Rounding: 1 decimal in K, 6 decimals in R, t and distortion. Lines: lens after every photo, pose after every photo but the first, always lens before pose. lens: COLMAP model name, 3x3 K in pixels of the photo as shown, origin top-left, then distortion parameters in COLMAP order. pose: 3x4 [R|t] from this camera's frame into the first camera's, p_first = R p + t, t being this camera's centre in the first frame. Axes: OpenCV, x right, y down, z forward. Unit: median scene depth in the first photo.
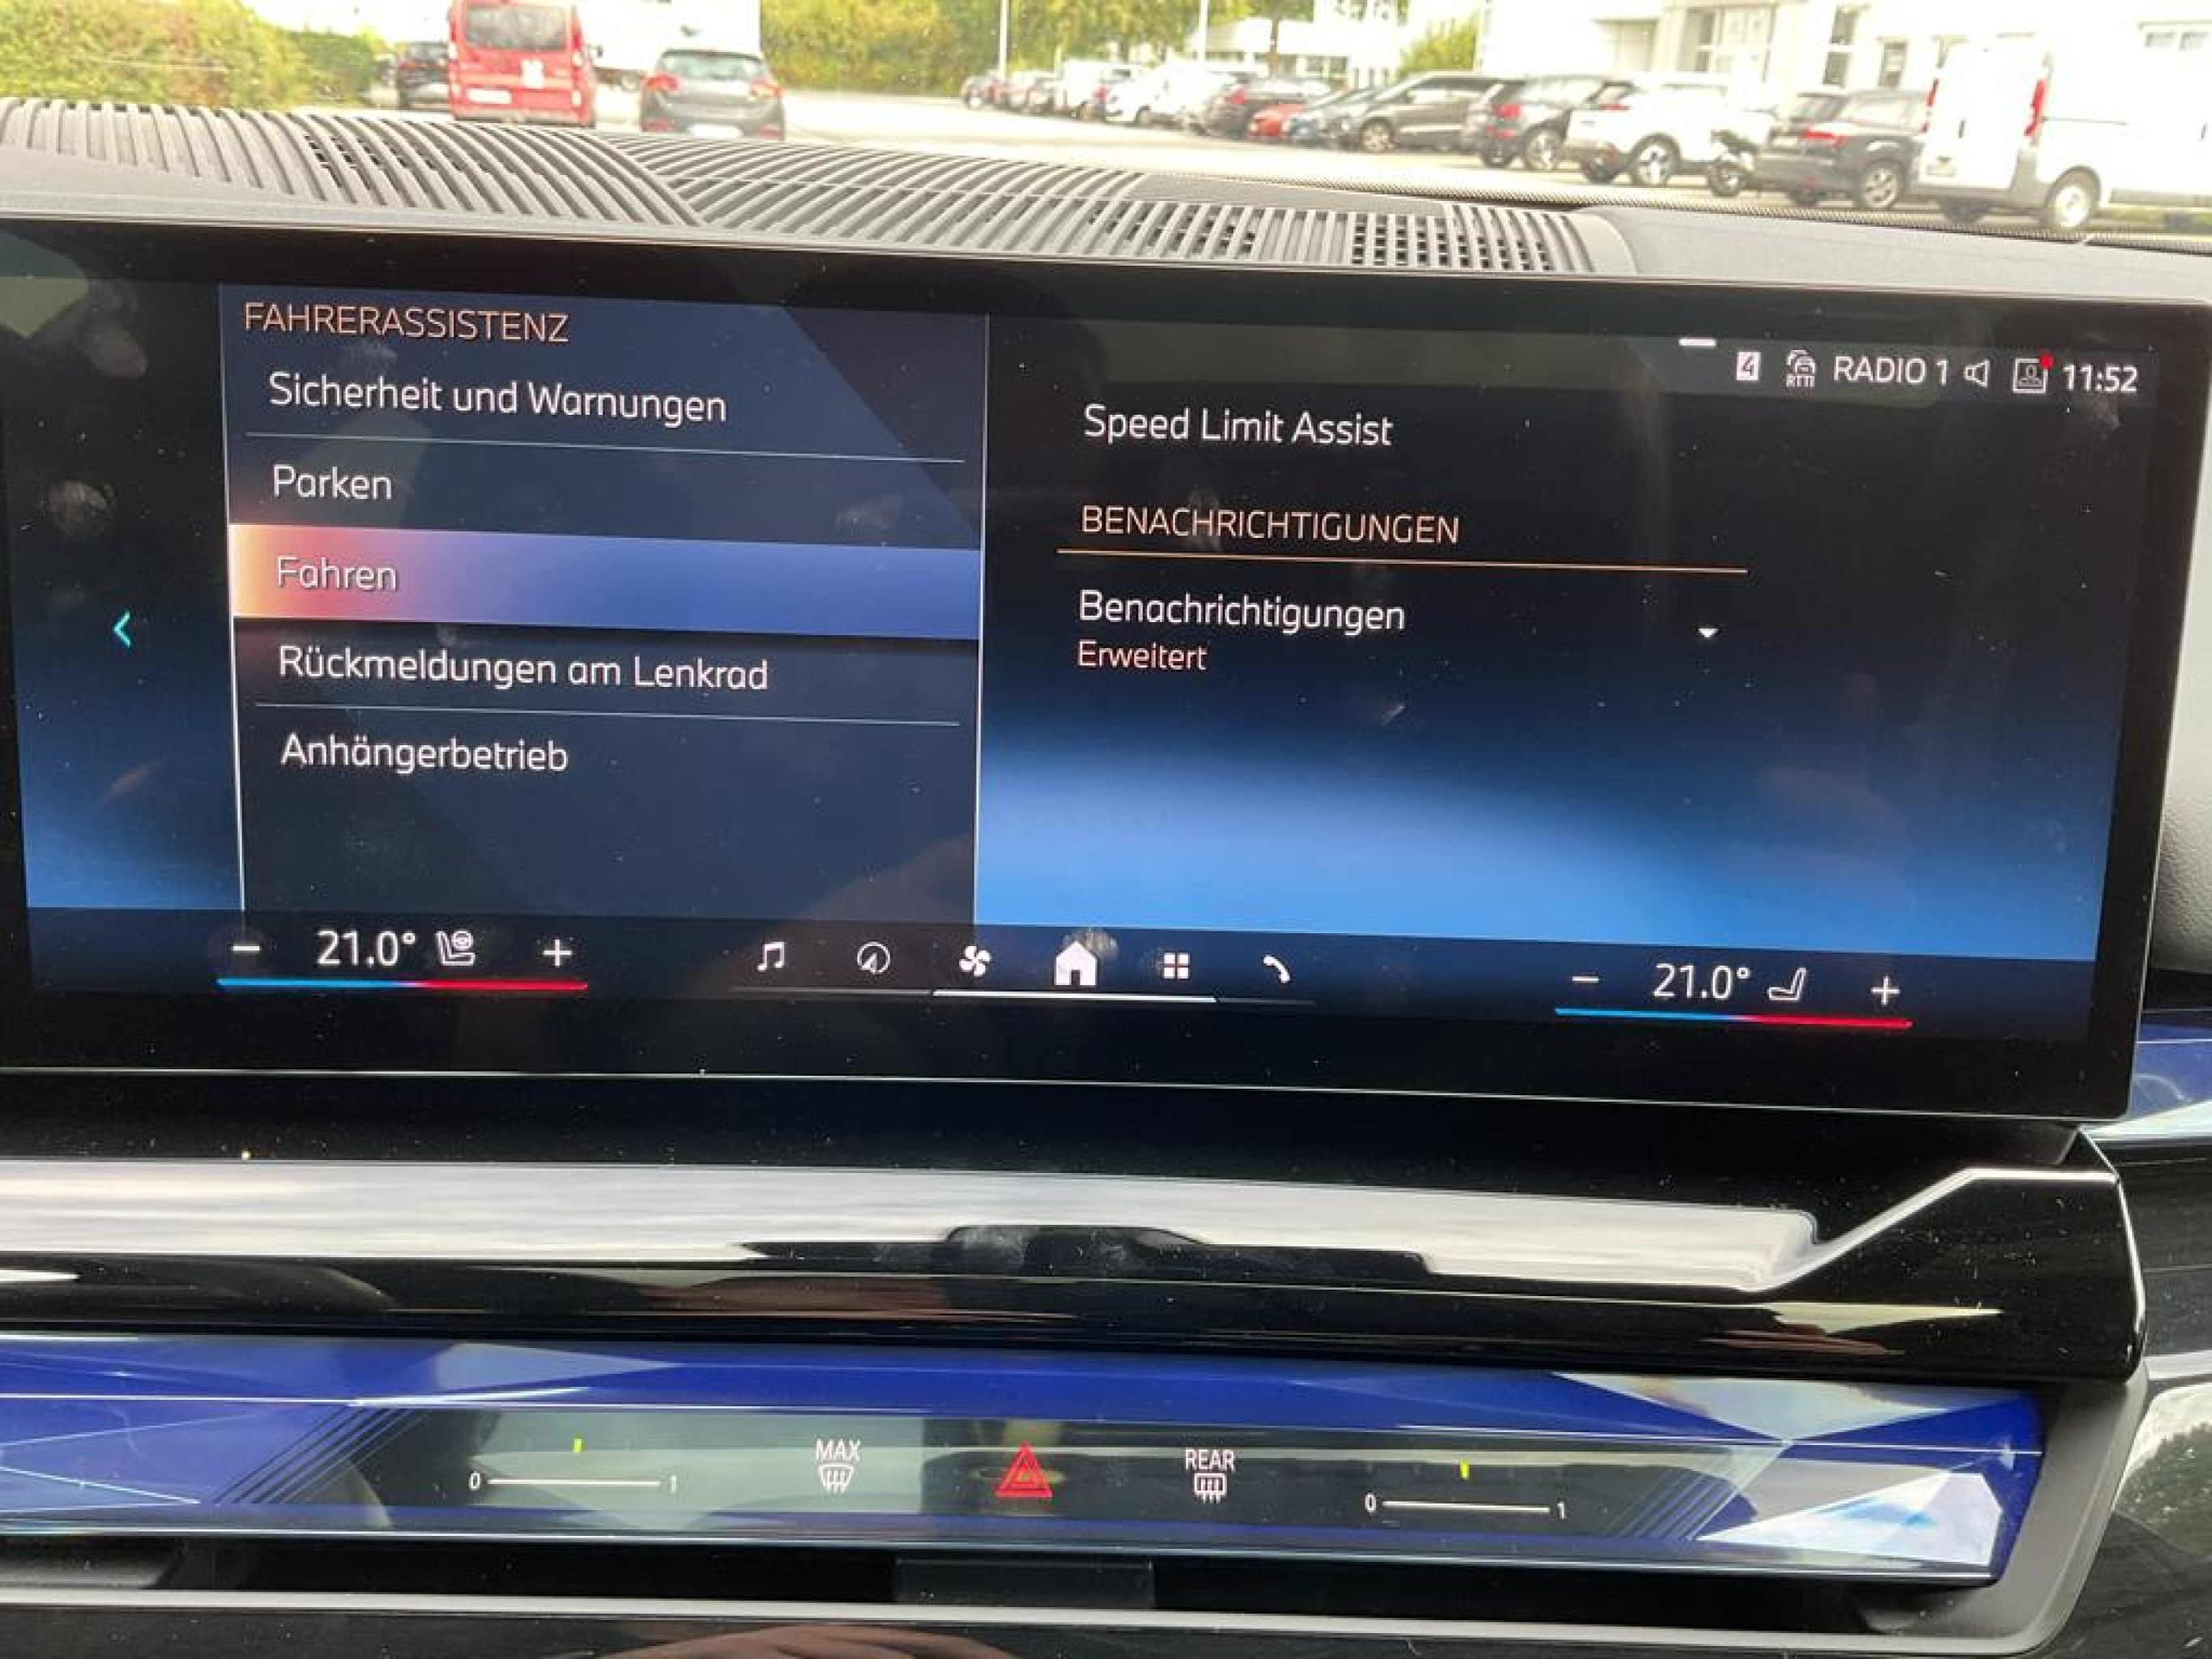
lens RADIAL K [[1832.1, 0, 1099.4], [0, 1832.1, 835.1], [0, 0, 1]] dist [0.084527, -0.182570]
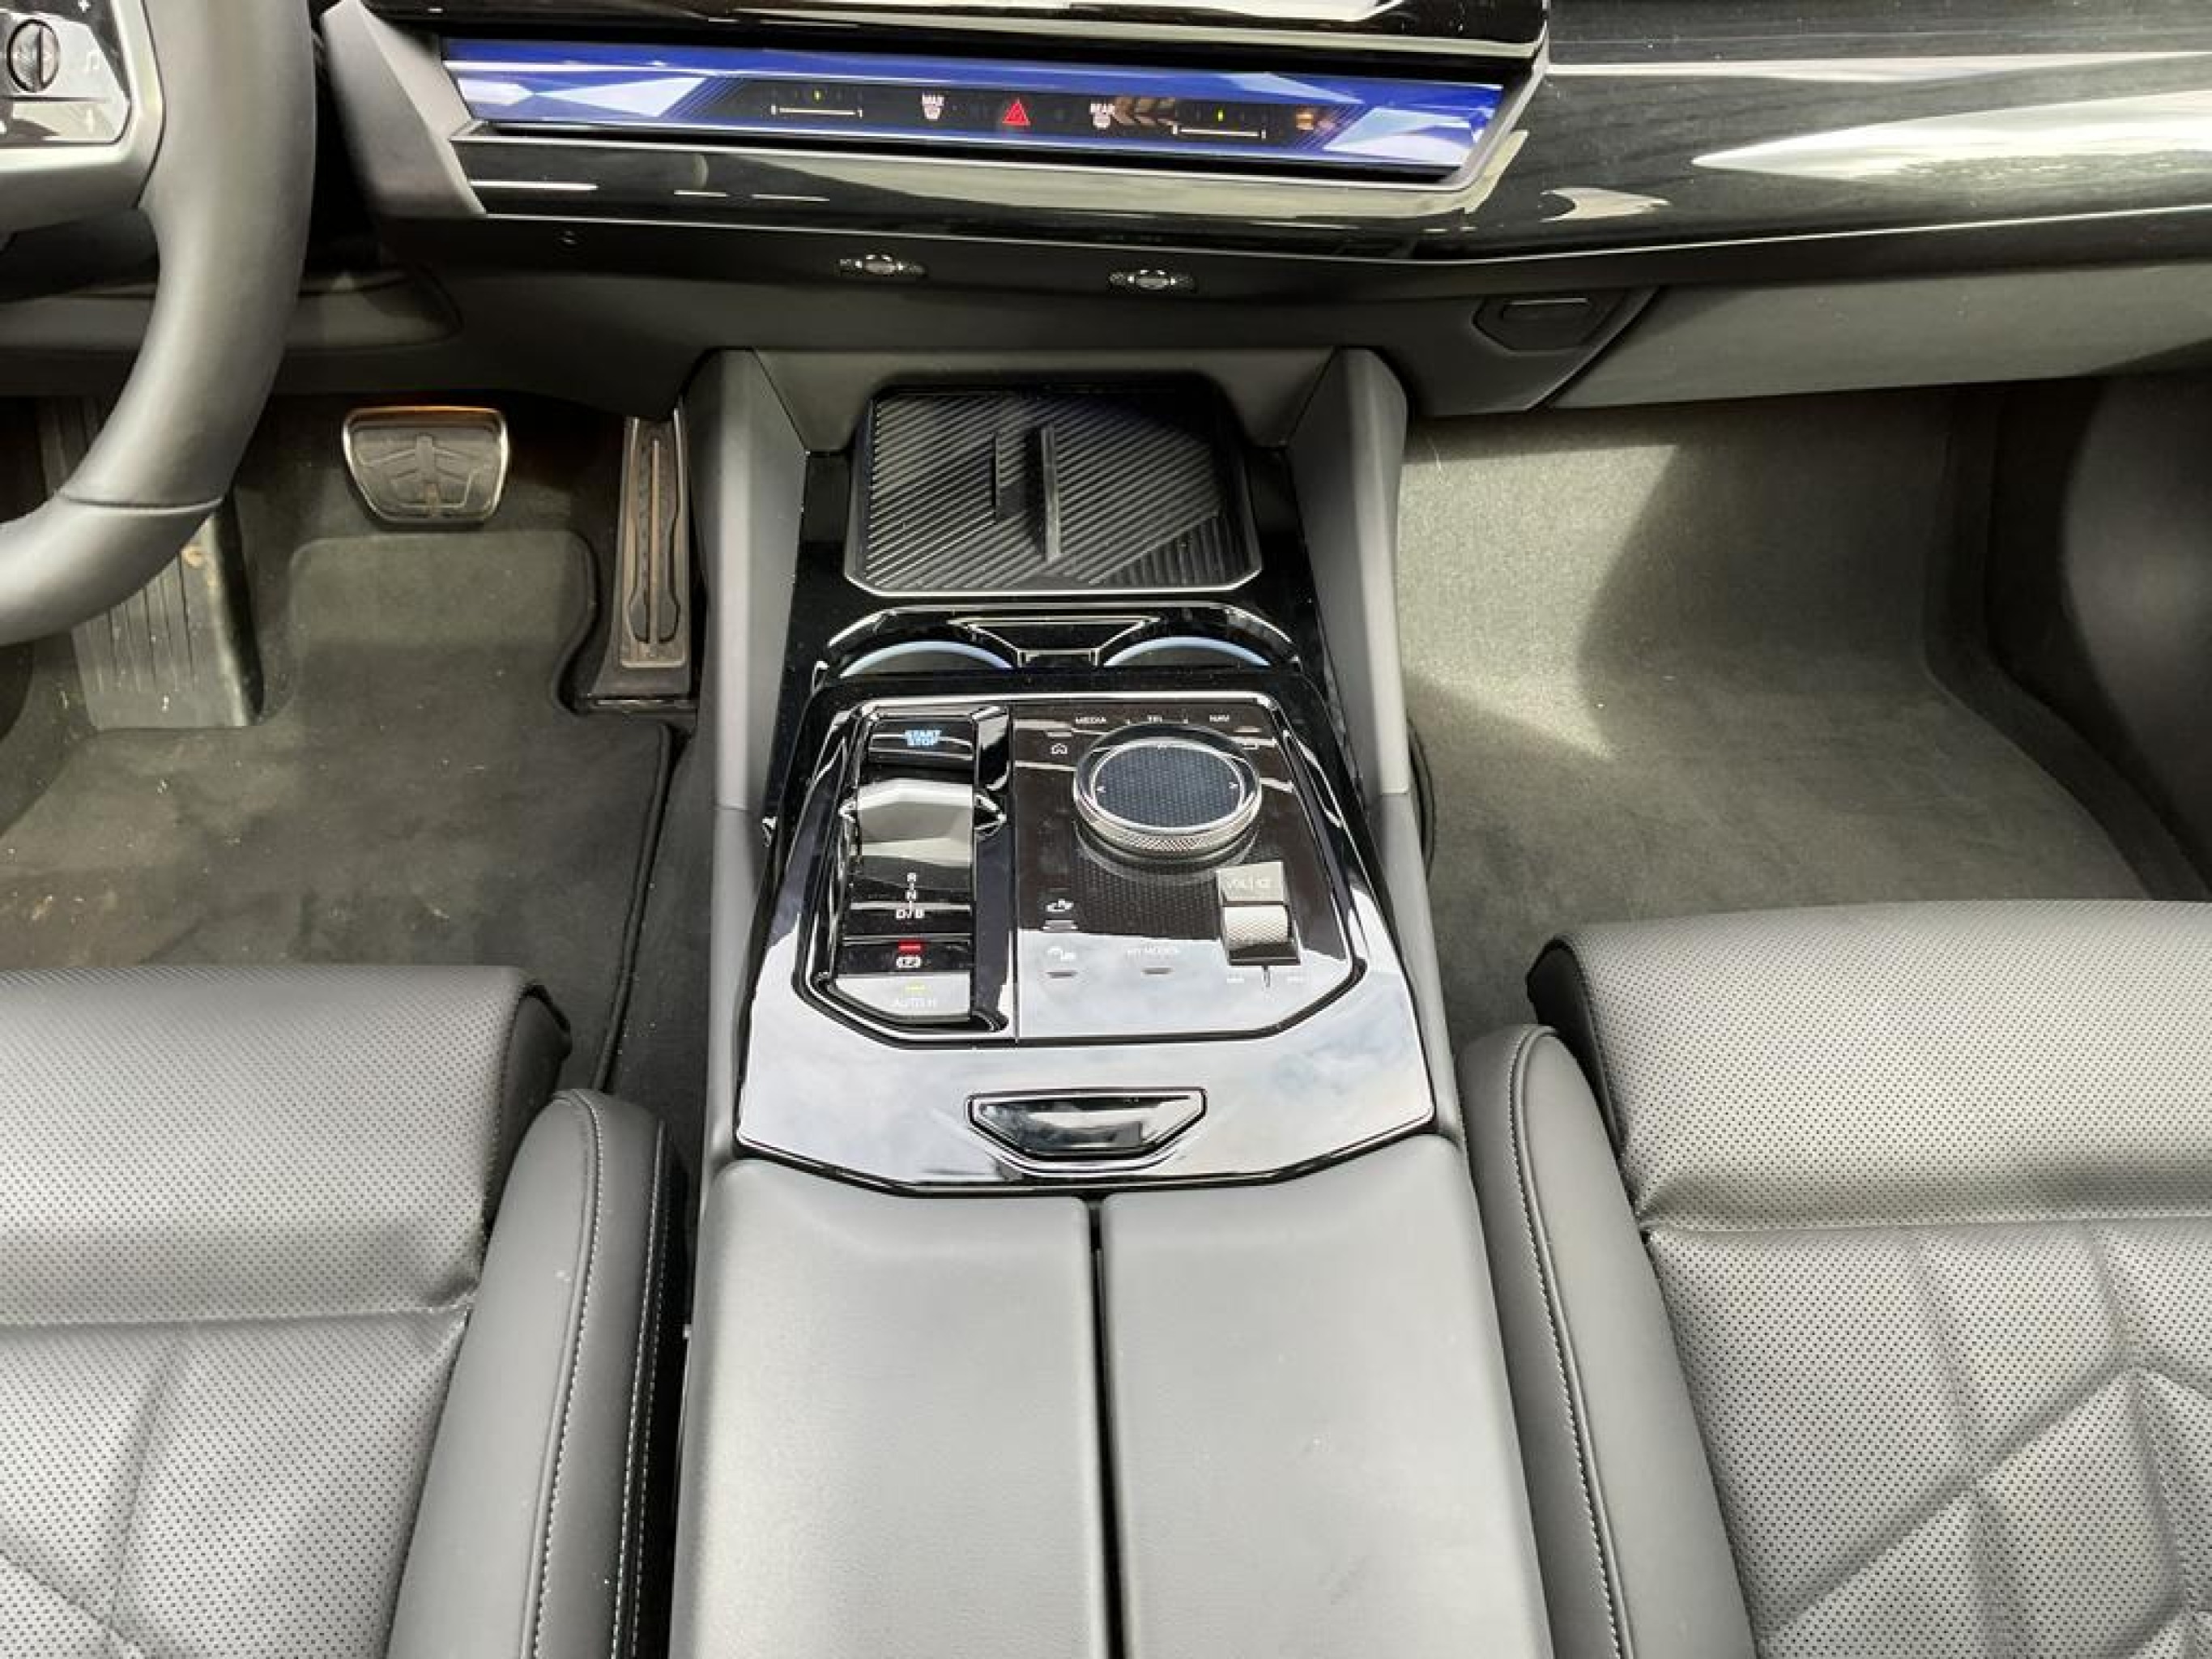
lens RADIAL K [[1798.8, 0, 1110.1], [0, 1798.8, 839.0], [0, 0, 1]] dist [0.097684, -0.161436]
pose [[0.990797, 0.052310, -0.124842, 0.381225], [0.001233, 0.918783, 0.394761, 0.283794], [0.135352, -0.391282, 0.910263, -1.277864]]
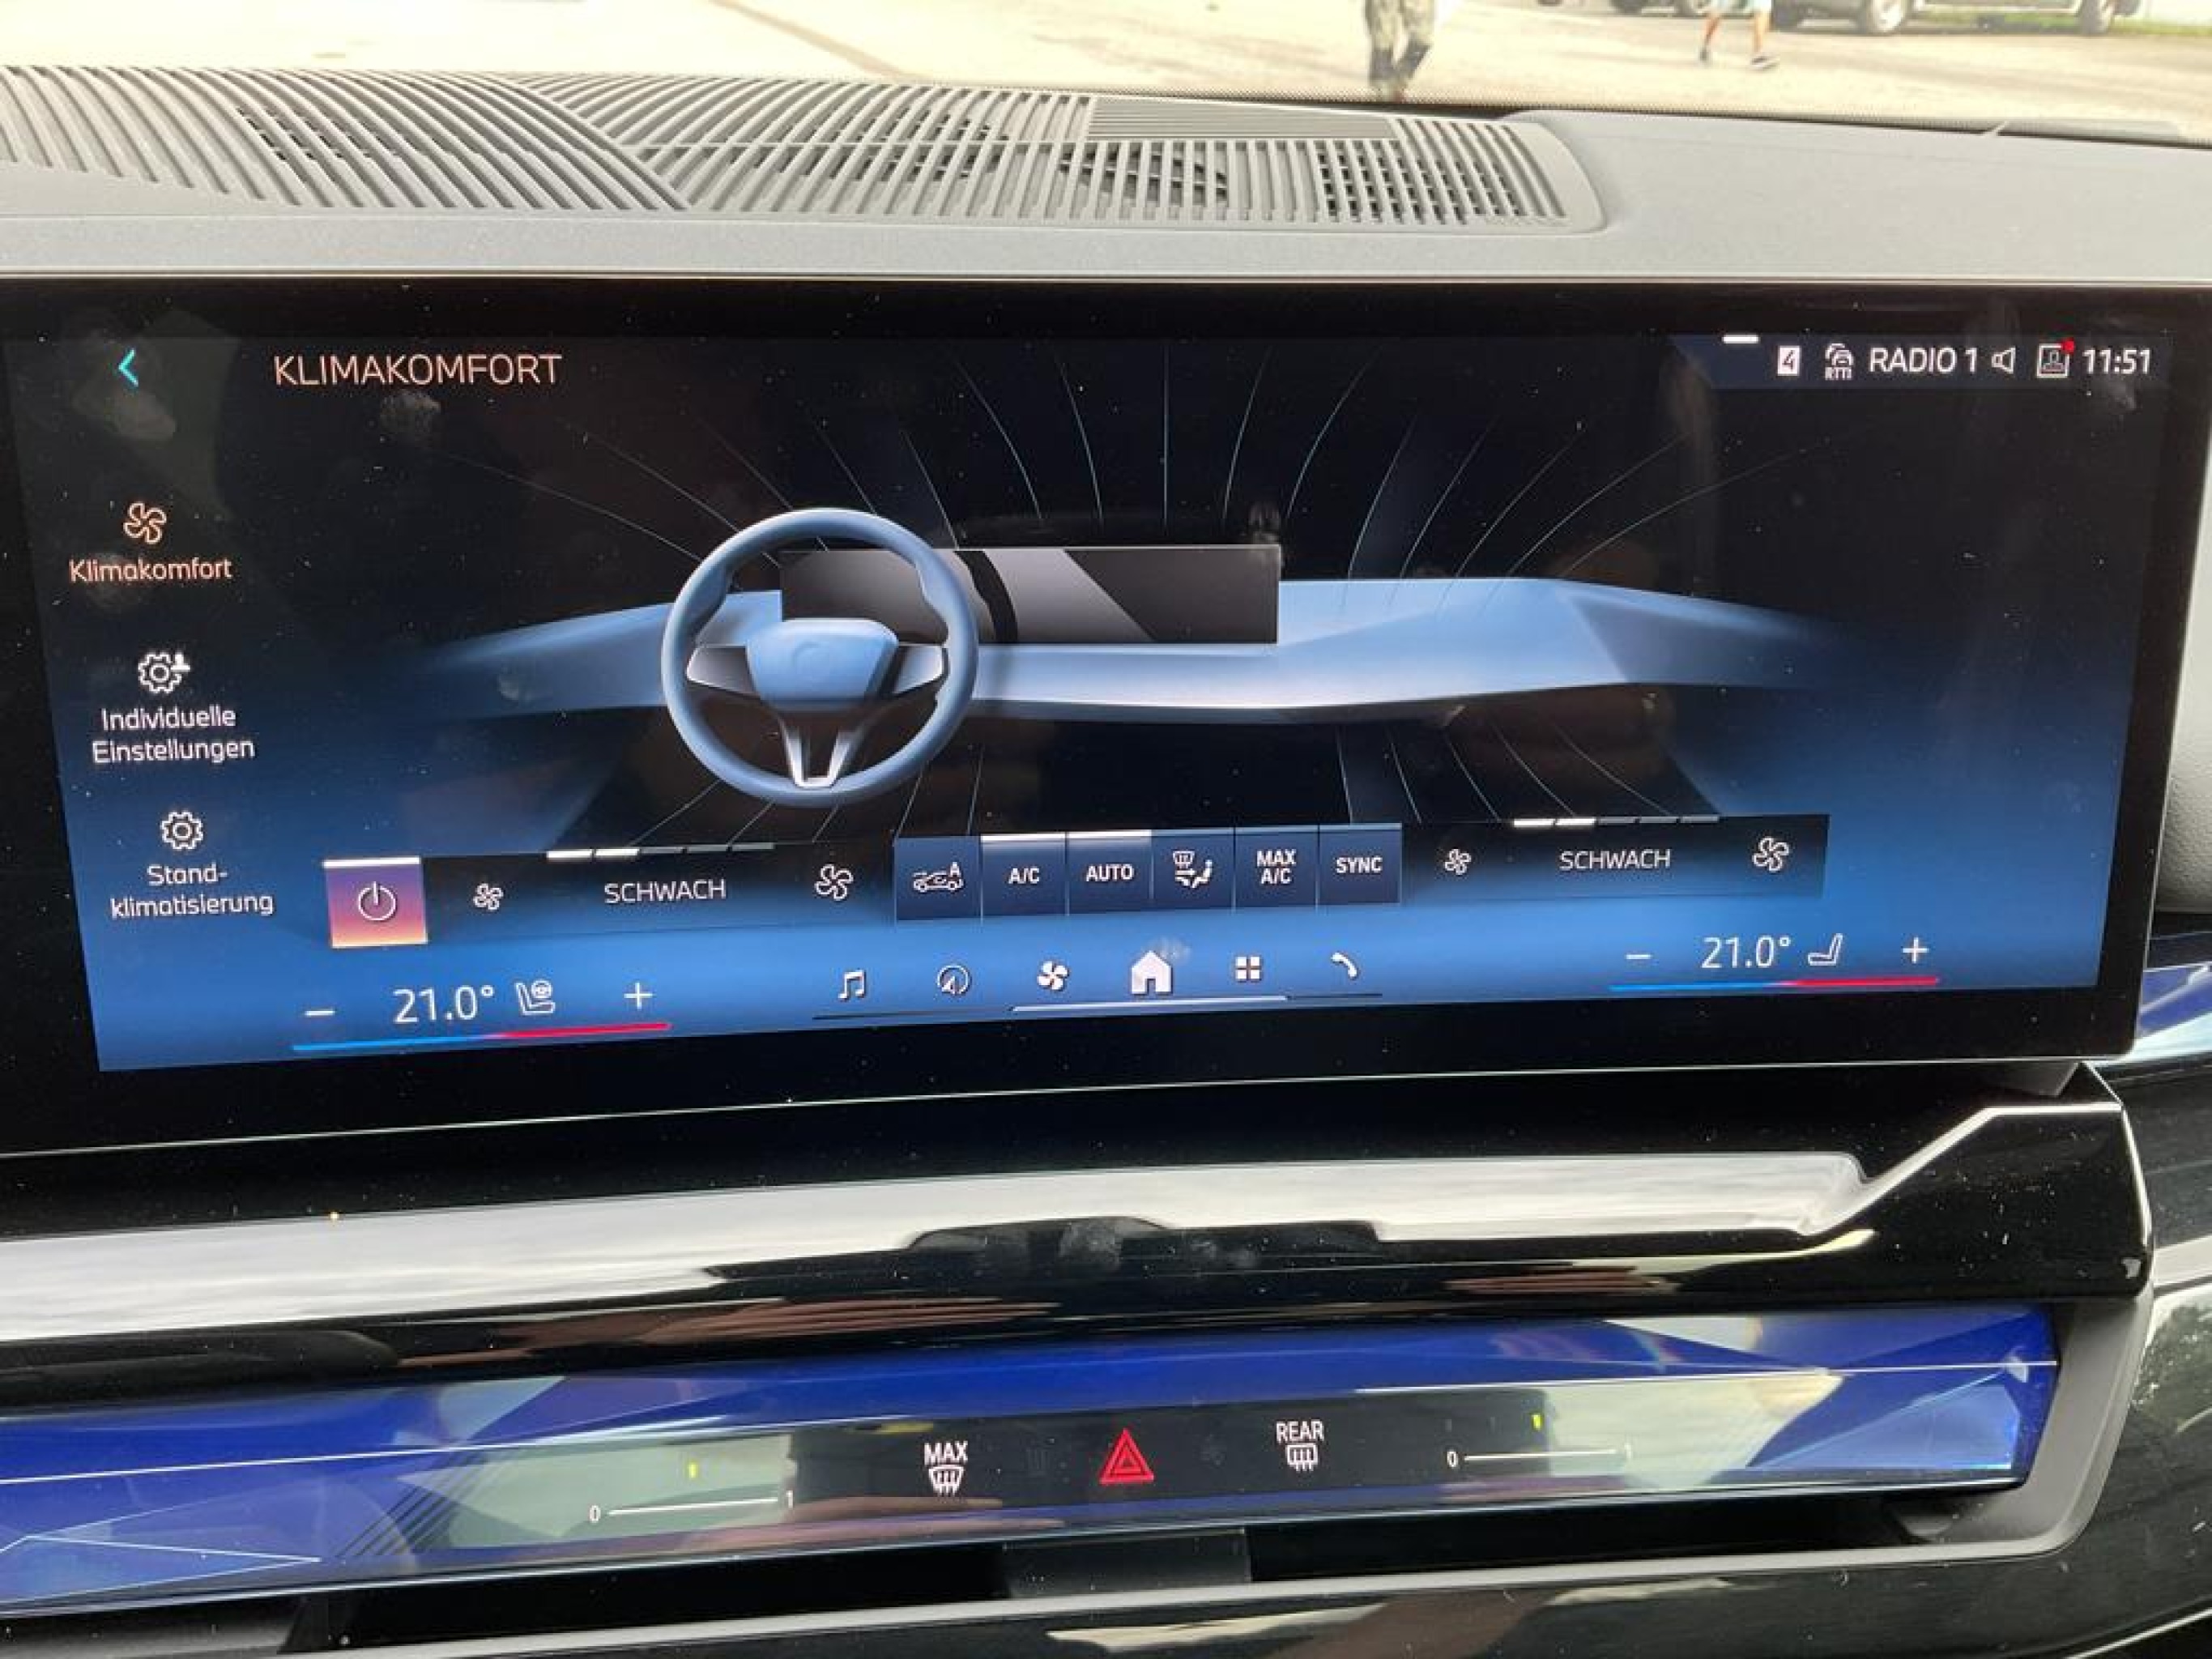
lens RADIAL K [[1839.8, 0, 1099.0], [0, 1839.8, 836.4], [0, 0, 1]] dist [0.065475, -0.141499]
pose [[0.995506, -0.055999, 0.076369, -0.116018], [0.049275, 0.994966, 0.087264, -0.096069], [-0.080871, -0.083109, 0.993254, -0.007053]]
